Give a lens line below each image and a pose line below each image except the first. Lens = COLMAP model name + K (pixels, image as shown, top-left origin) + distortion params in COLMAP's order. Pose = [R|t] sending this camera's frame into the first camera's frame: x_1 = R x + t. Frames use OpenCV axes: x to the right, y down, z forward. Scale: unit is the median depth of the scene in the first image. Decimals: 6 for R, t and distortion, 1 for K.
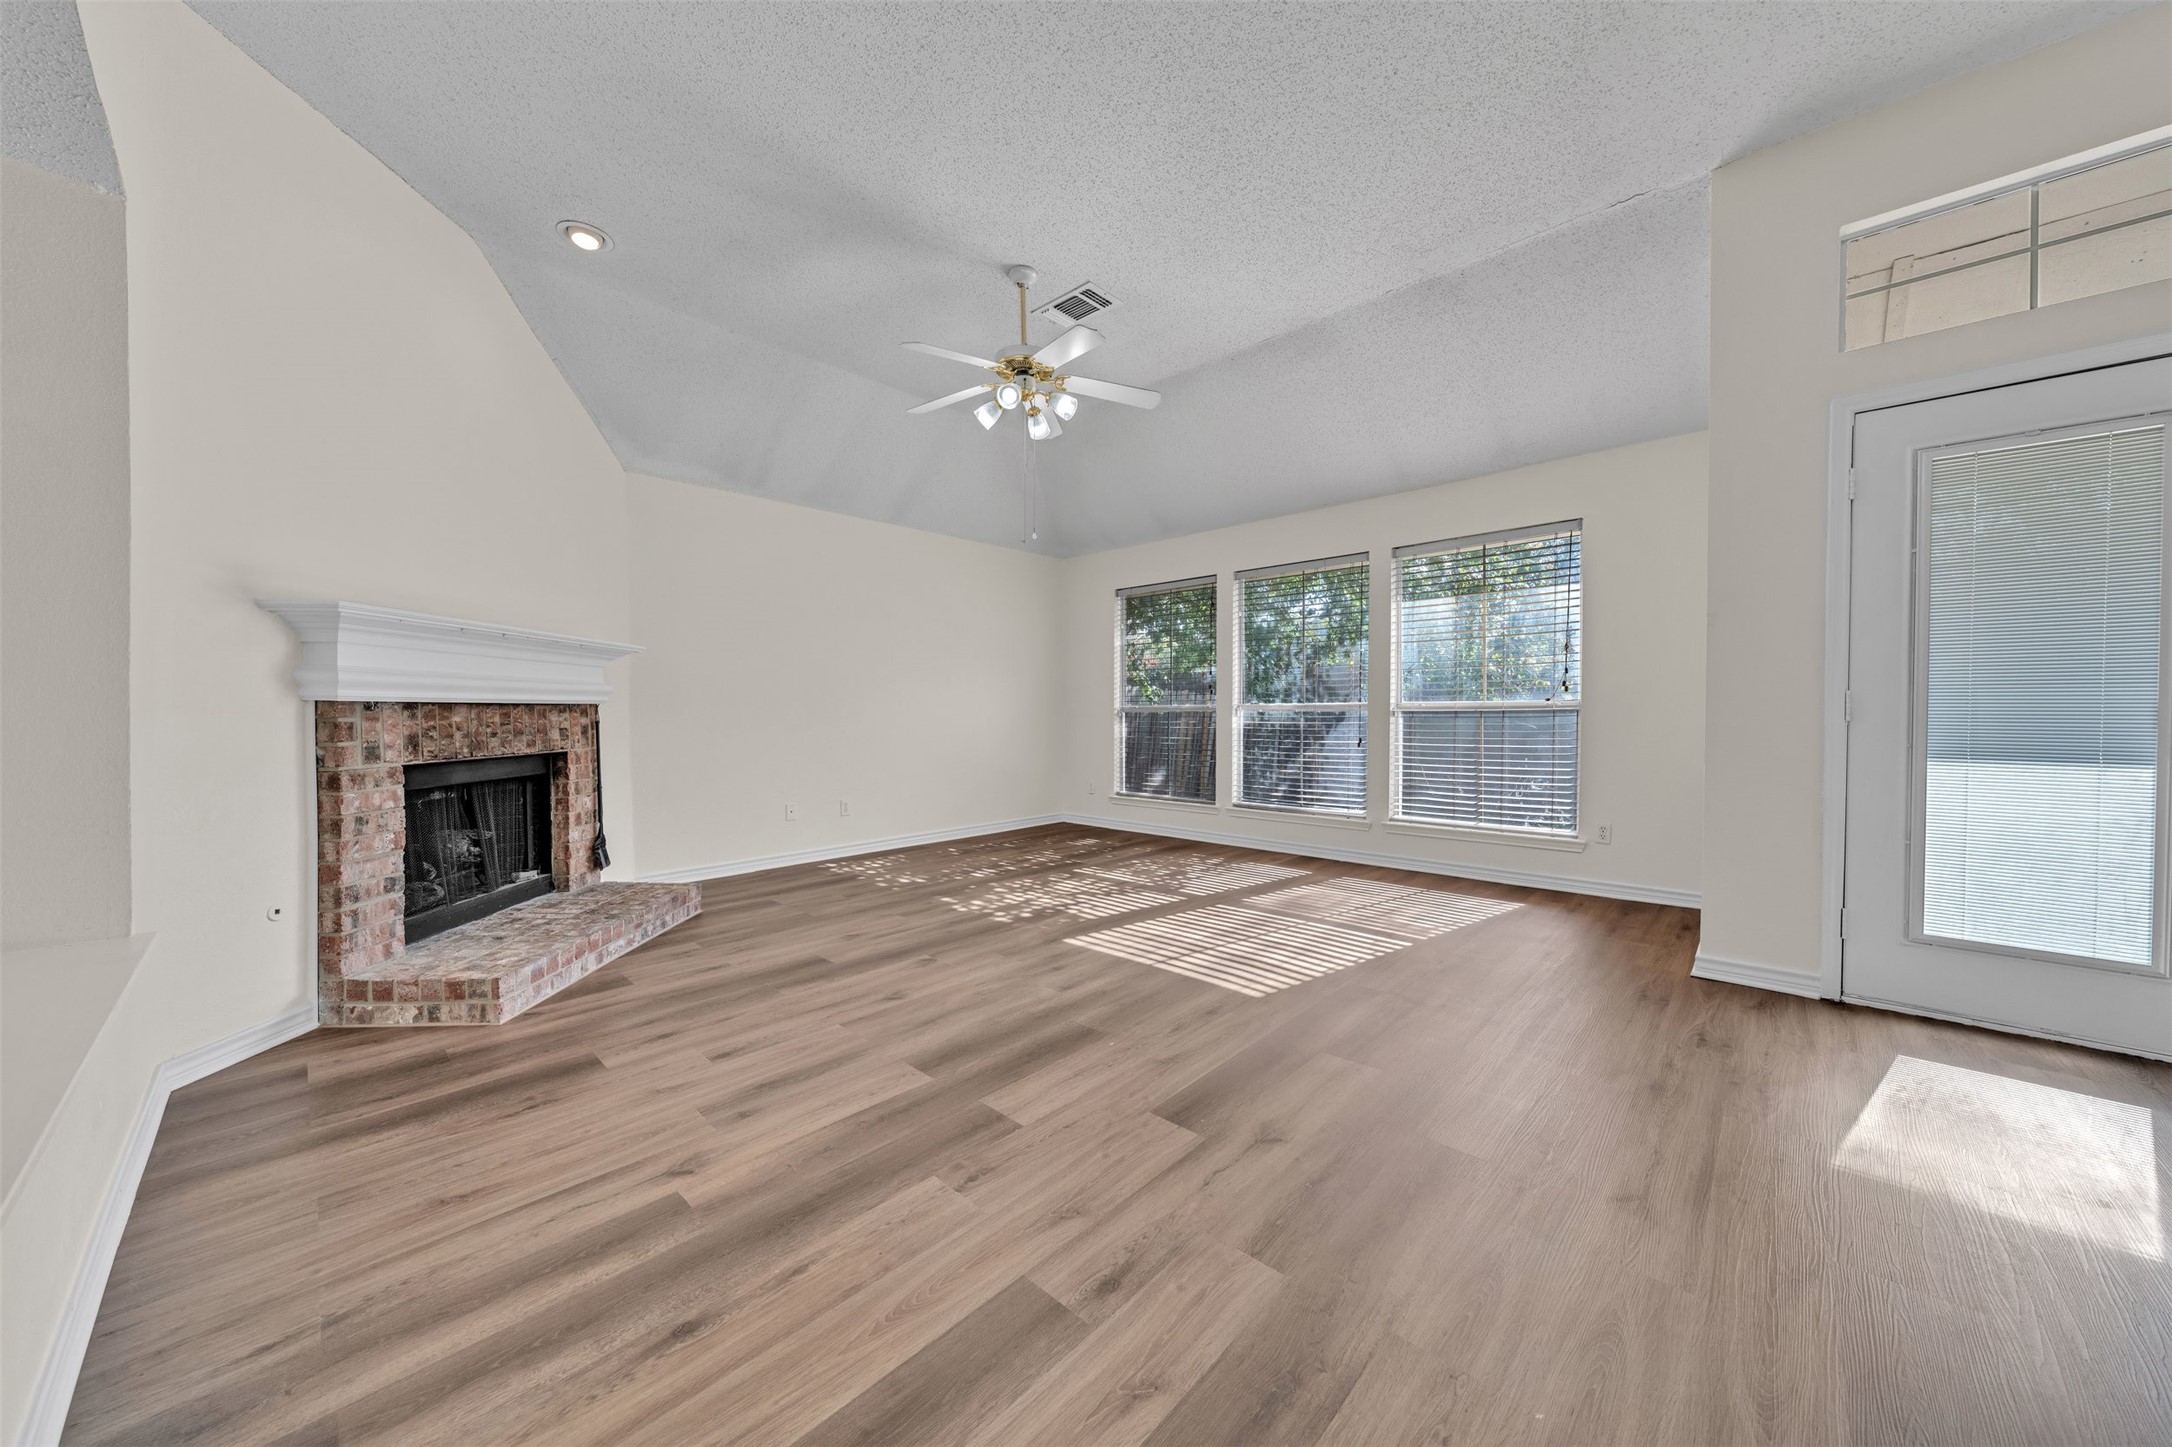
lens RADIAL K [[754.8, 0, 1086.0], [0, 754.8, 723.5], [0, 0, 1]] dist [-0.002822, -0.000378]
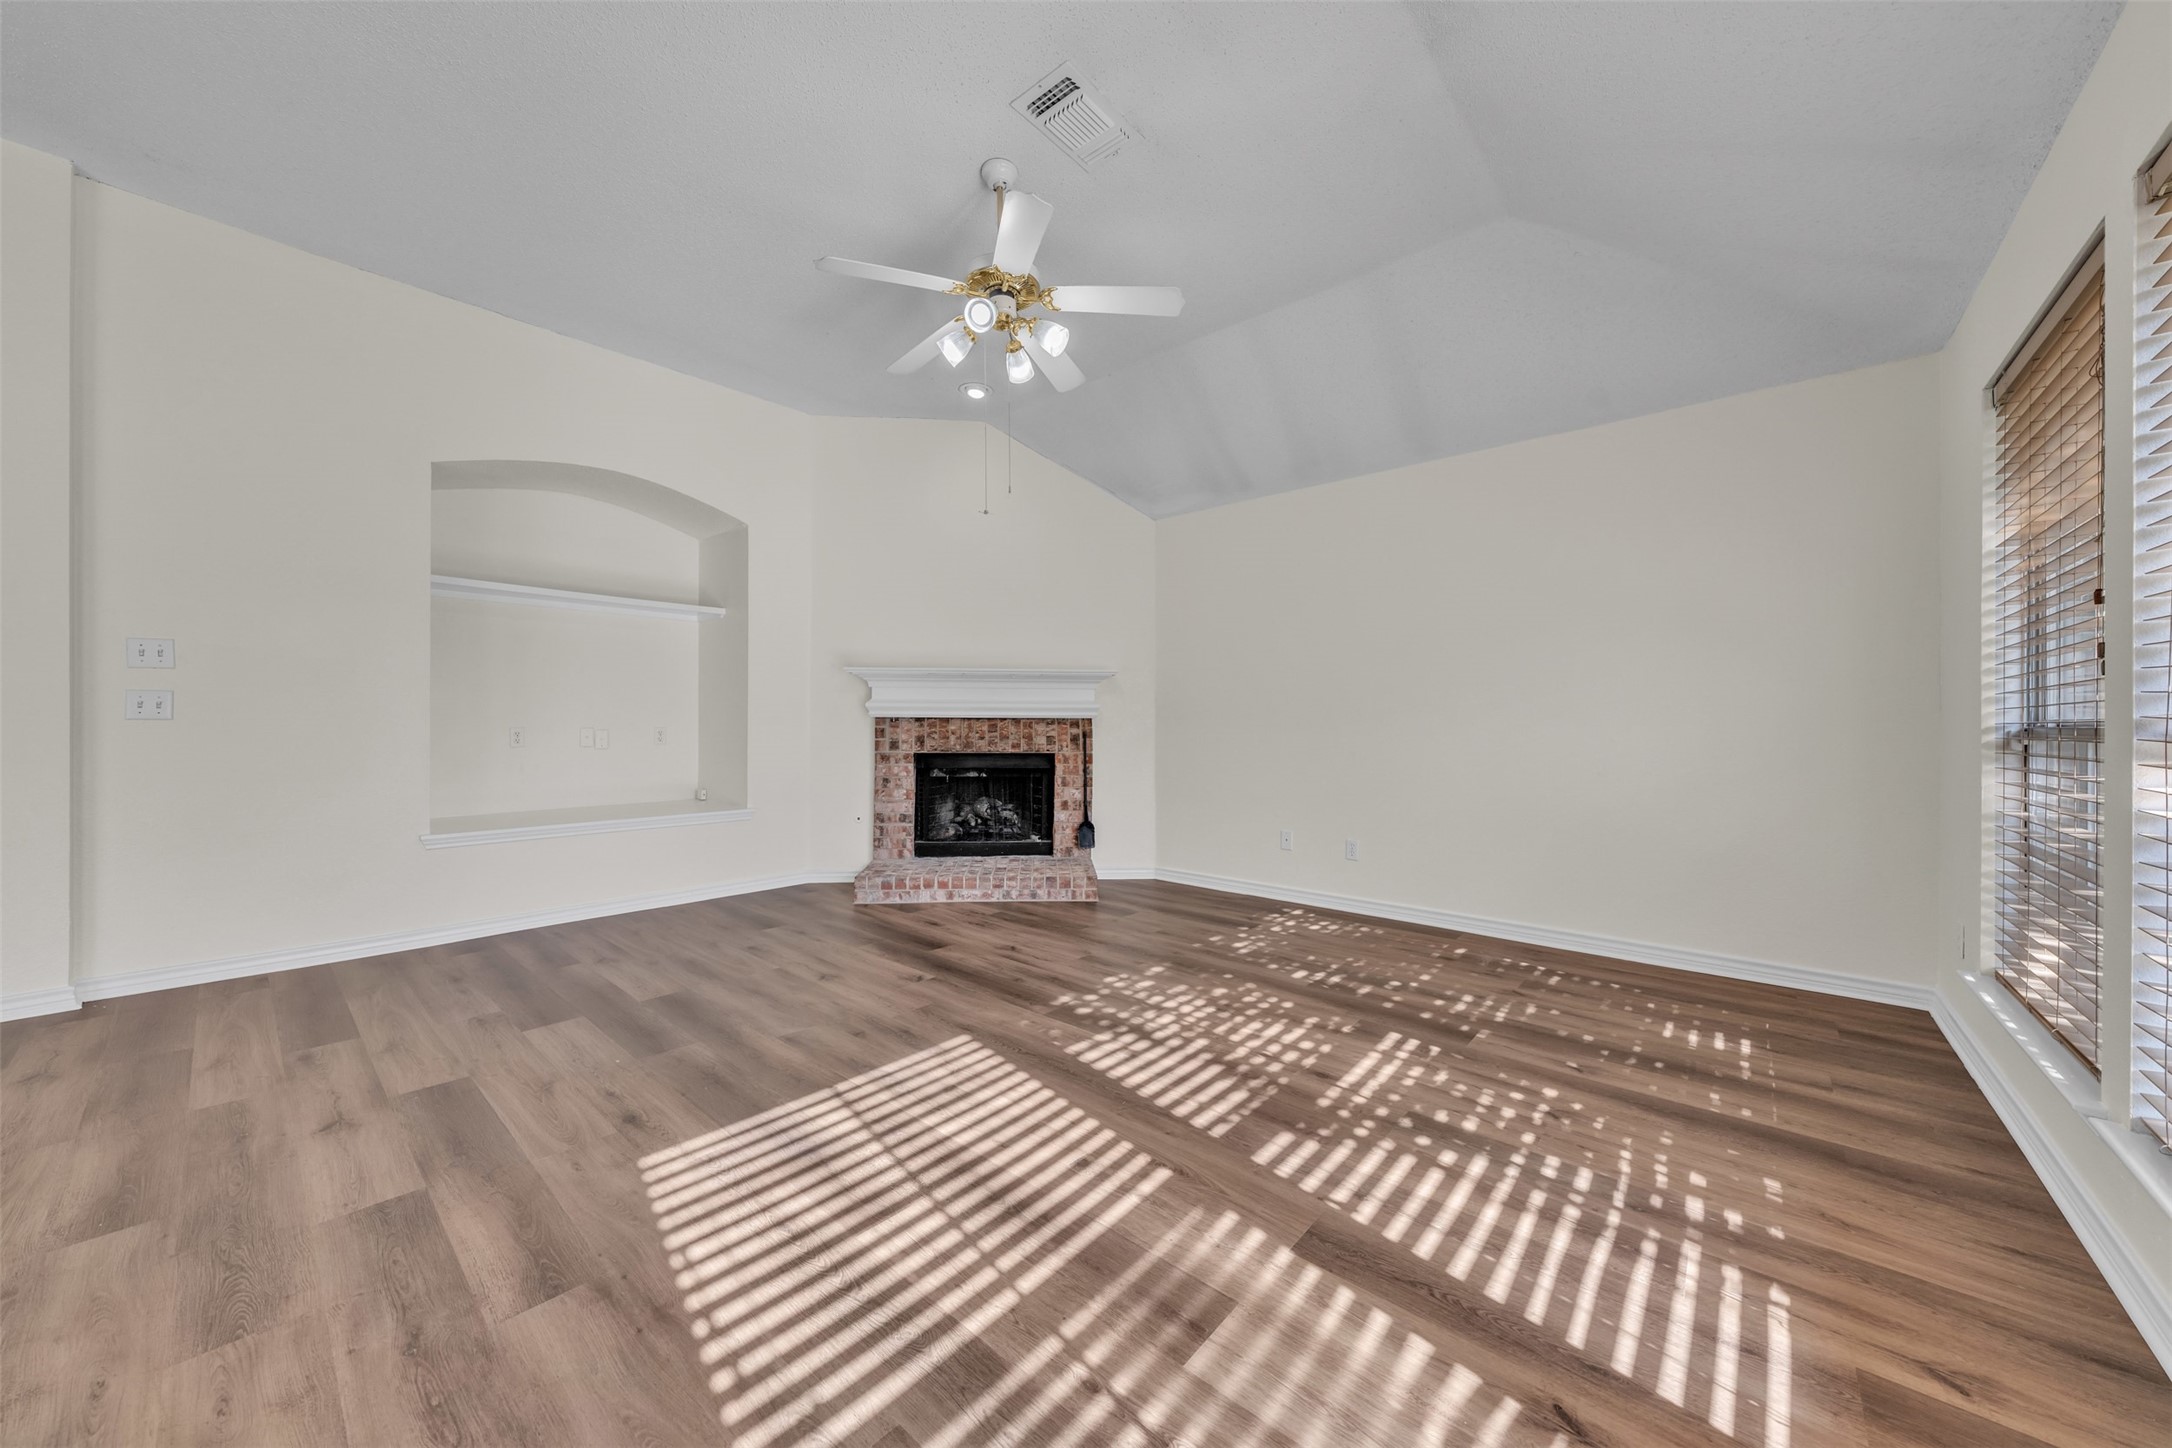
lens RADIAL K [[754.8, 0, 1086.0], [0, 754.8, 724.0], [0, 0, 1]] dist [-0.002822, -0.000378]
pose [[0.030416, 0.007848, -0.999507, 0.750638], [-0.024461, 0.999676, 0.007105, -0.030048], [0.999238, 0.024233, 0.030598, 1.134704]]
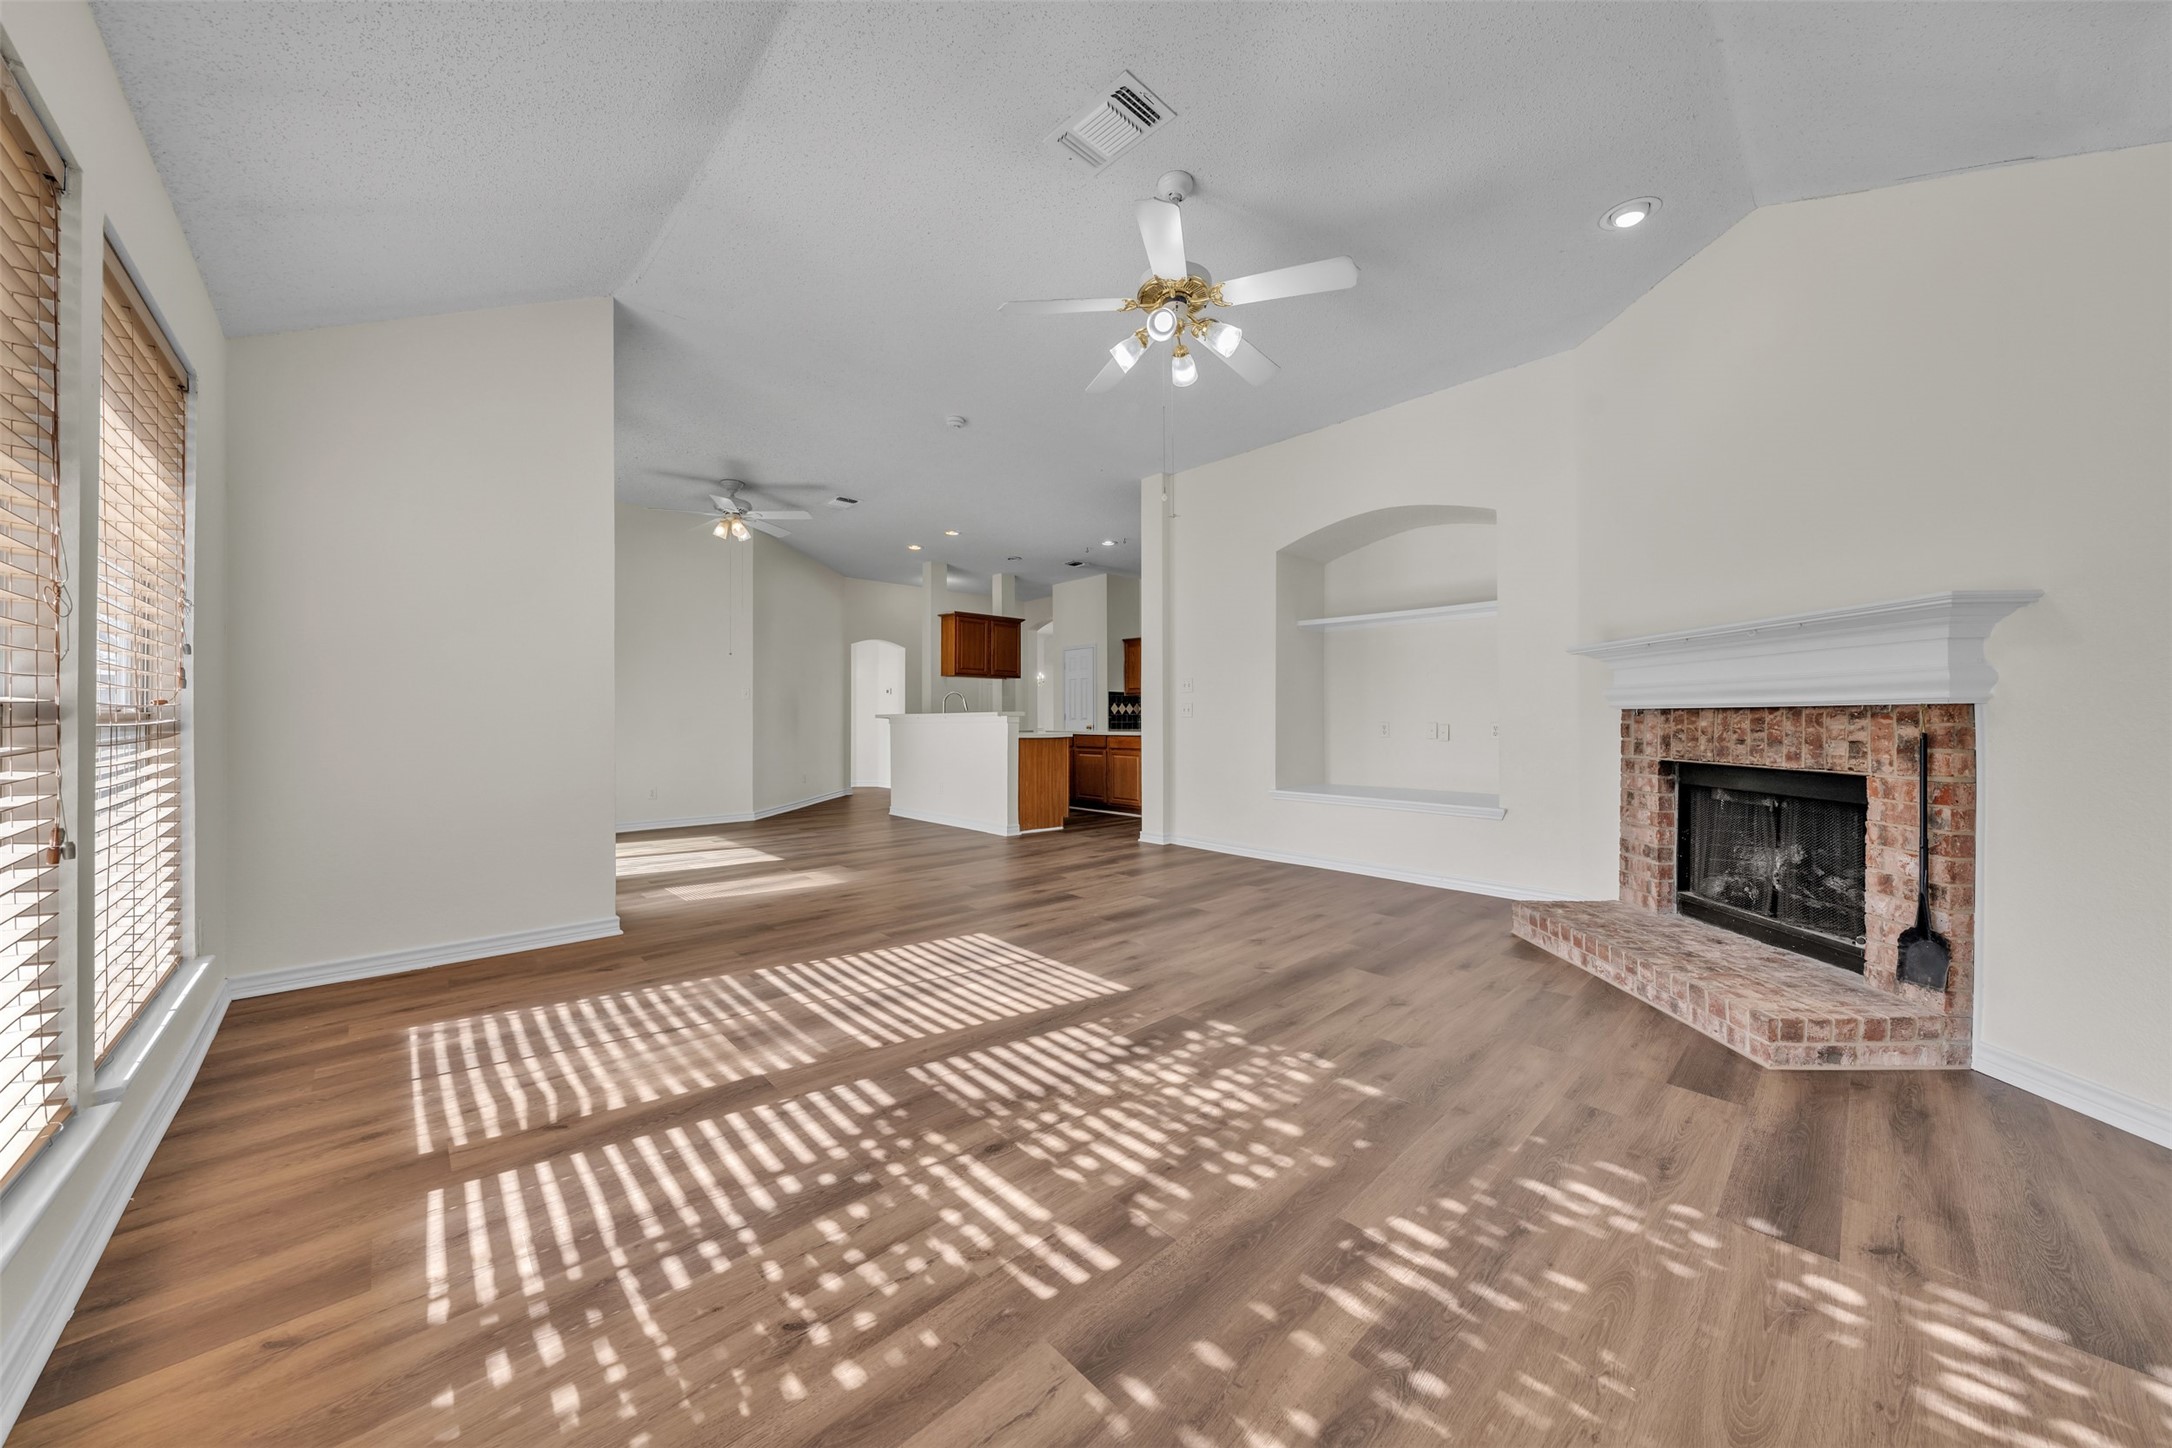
lens RADIAL K [[744.0, 0, 1078.7], [0, 744.0, 720.5], [0, 0, 1]] dist [-0.002540, -0.000173]
pose [[-0.997638, 0.005918, 0.068442, -0.033283], [0.007559, 0.999690, 0.023741, -0.038030], [-0.068281, 0.024202, -0.997373, 1.914856]]
